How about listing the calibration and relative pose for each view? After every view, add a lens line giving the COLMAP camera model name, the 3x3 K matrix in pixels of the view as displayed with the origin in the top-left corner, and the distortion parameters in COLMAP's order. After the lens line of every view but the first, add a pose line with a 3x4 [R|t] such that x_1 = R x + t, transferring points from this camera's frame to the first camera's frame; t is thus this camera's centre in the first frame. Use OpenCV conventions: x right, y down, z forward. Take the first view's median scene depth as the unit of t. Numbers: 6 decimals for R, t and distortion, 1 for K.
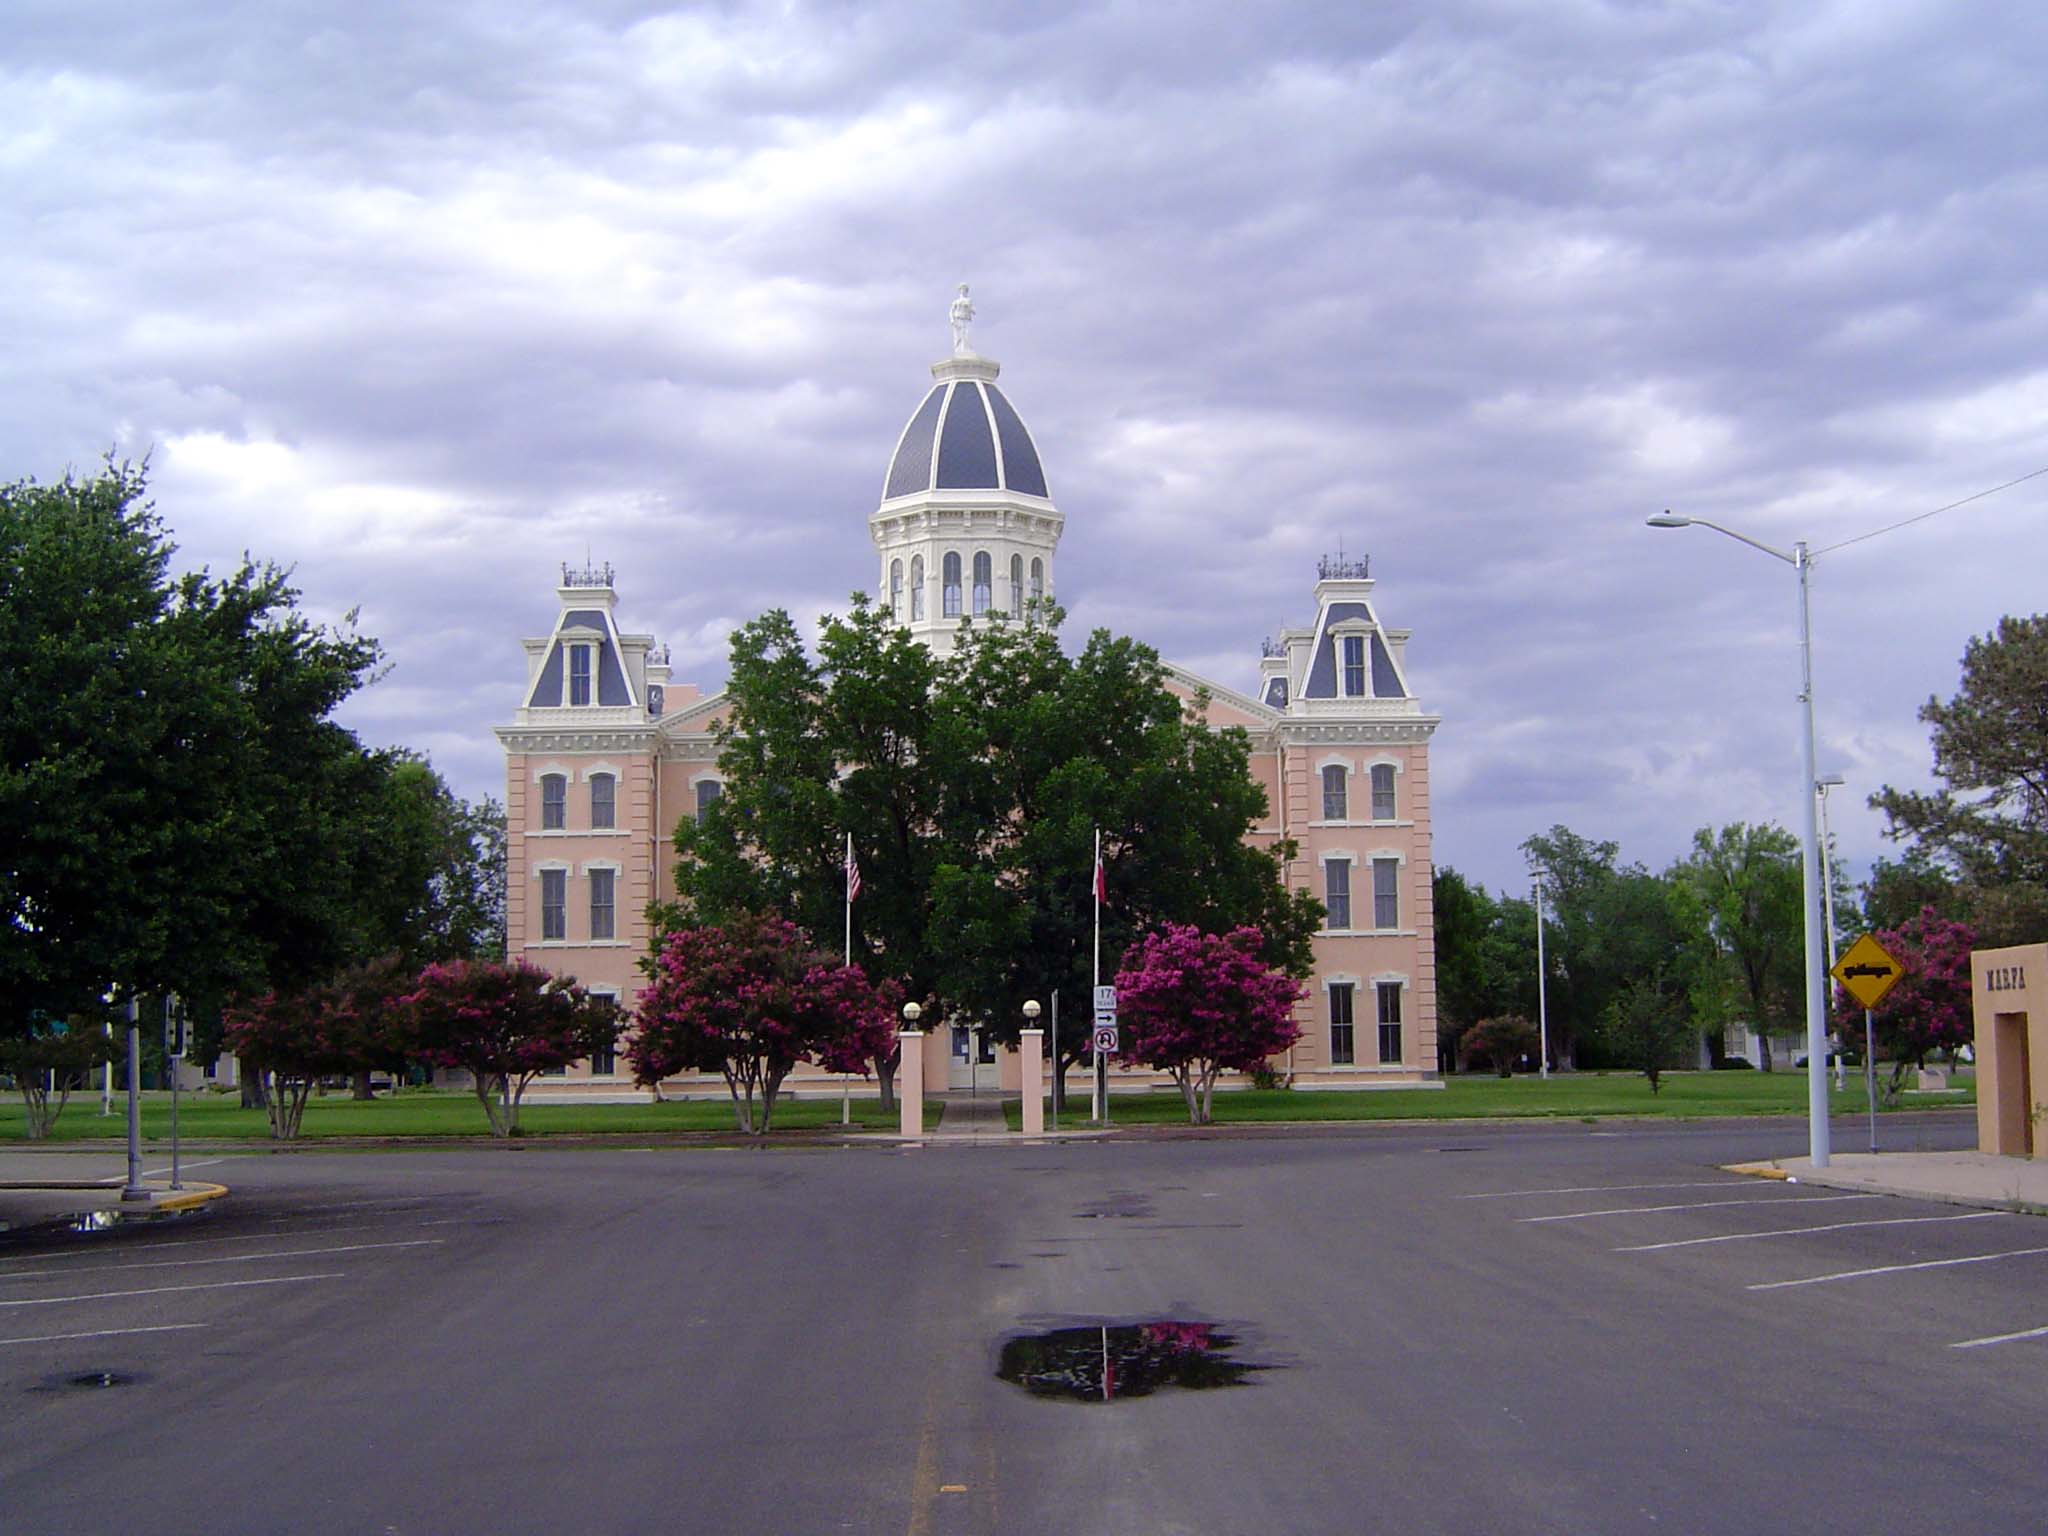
lens RADIAL K [[2656.8, 0, 1023.3], [0, 2656.8, 771.6], [0, 0, 1]] dist [-0.029833, 0.000000]
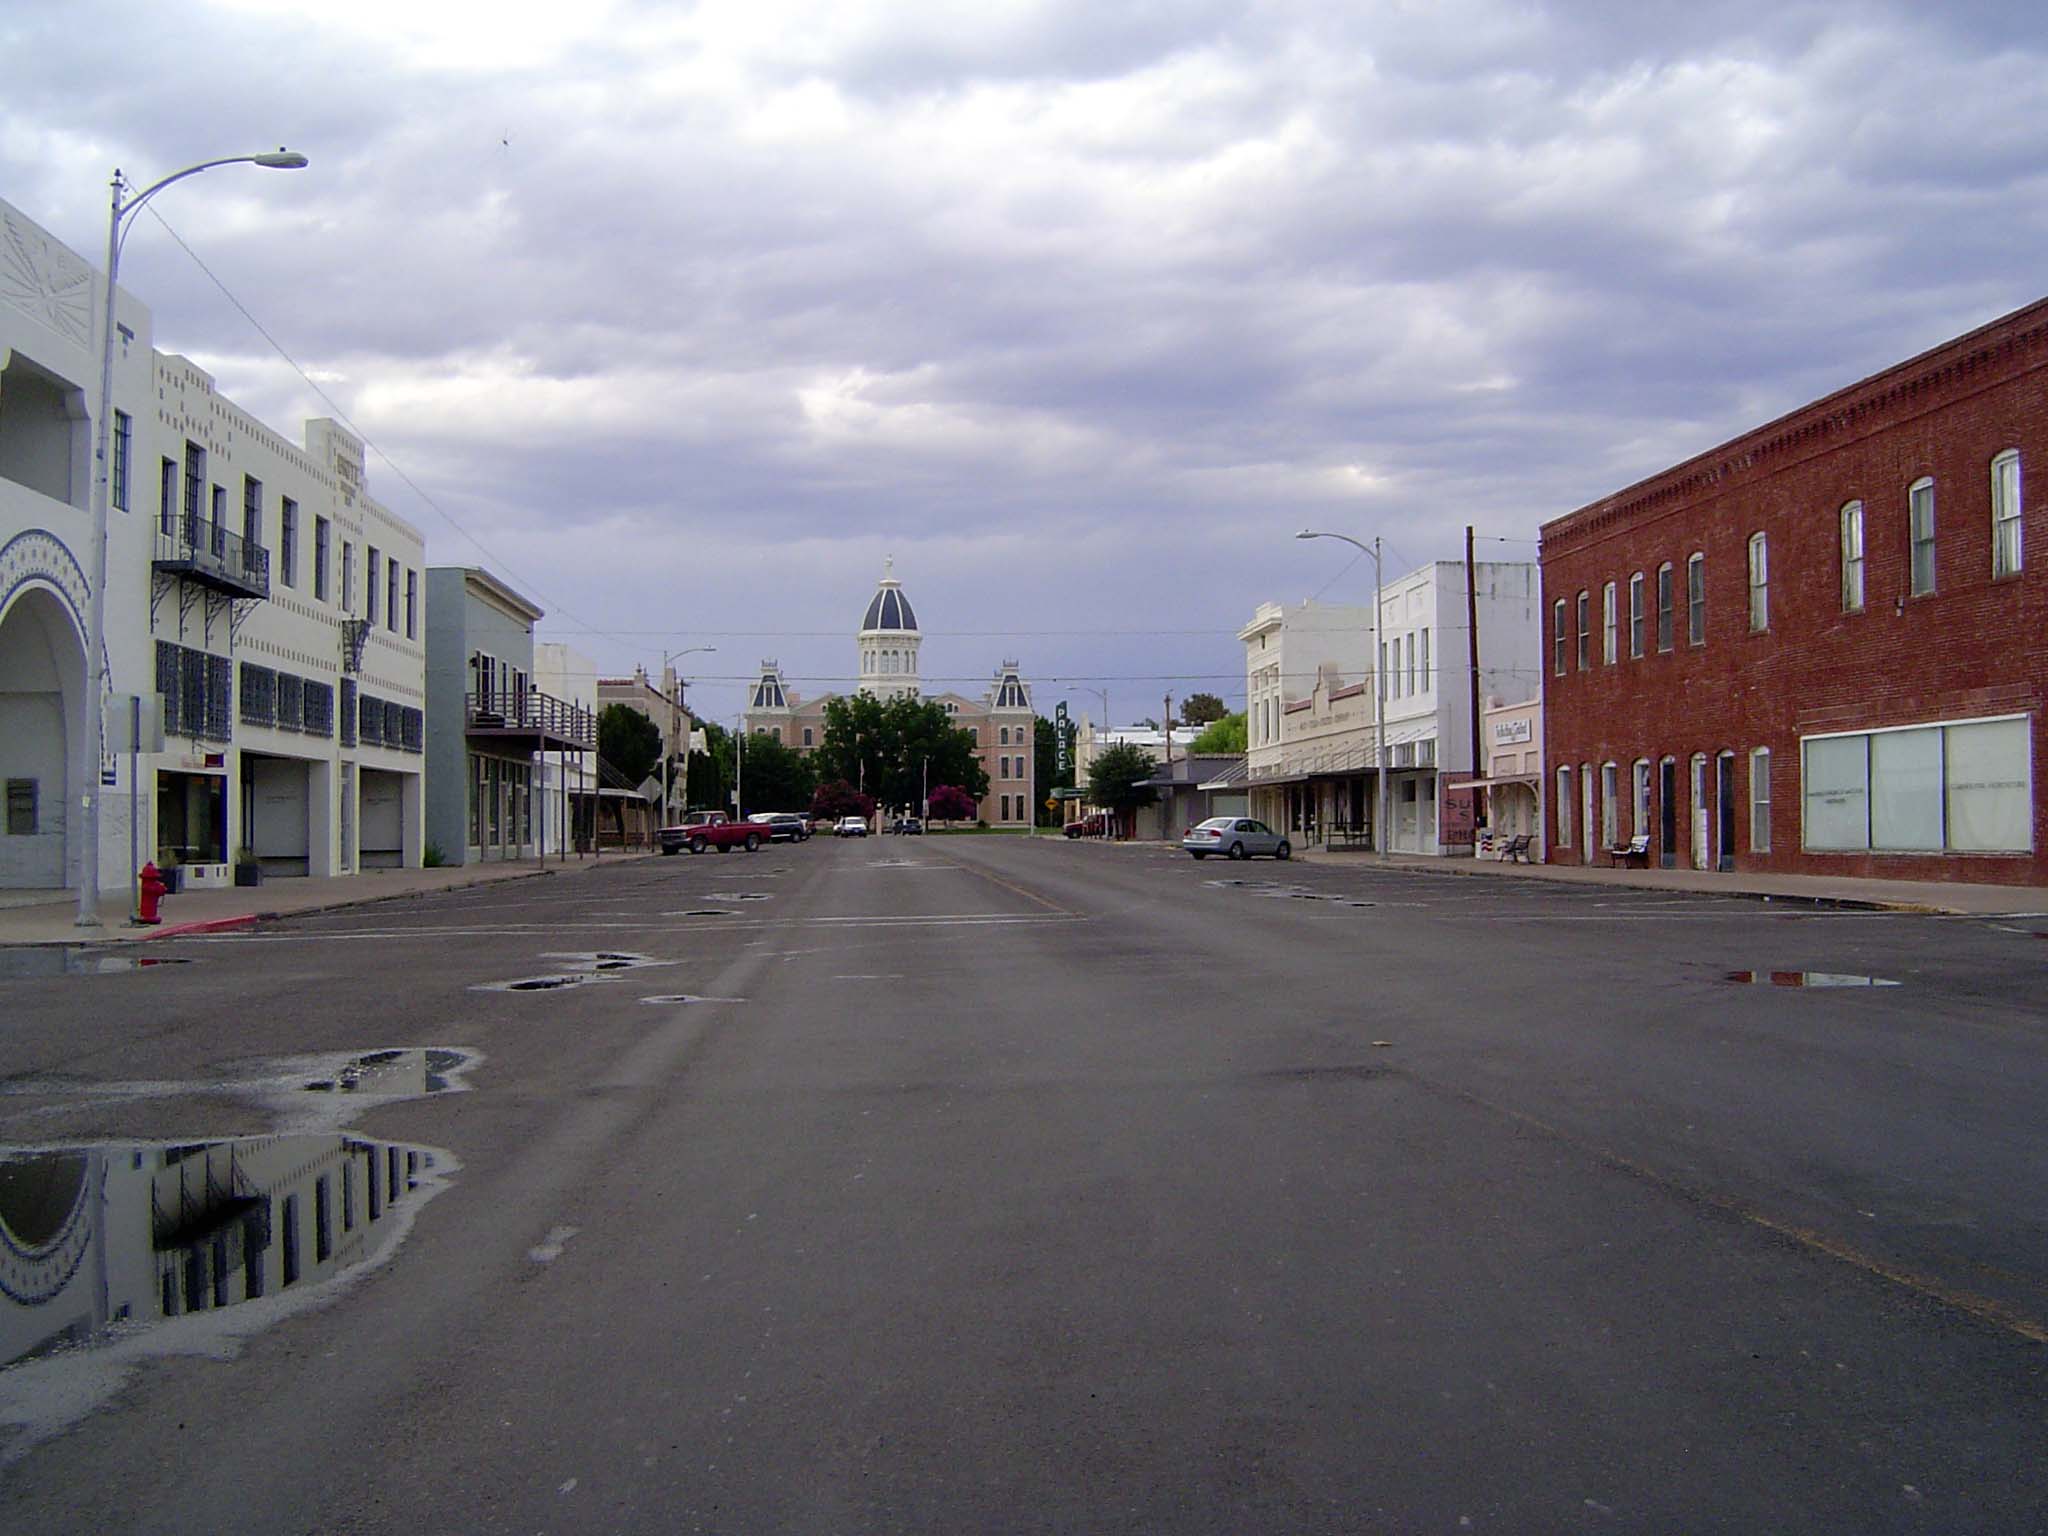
lens RADIAL K [[2337.0, 0, 1022.7], [0, 2337.0, 768.0], [0, 0, 1]] dist [-0.000715, 0.000000]
pose [[0.998851, 0.013019, 0.046131, 0.010024], [-0.016824, 0.996402, 0.083064, -0.203069], [-0.044884, -0.083745, 0.995476, -1.950020]]
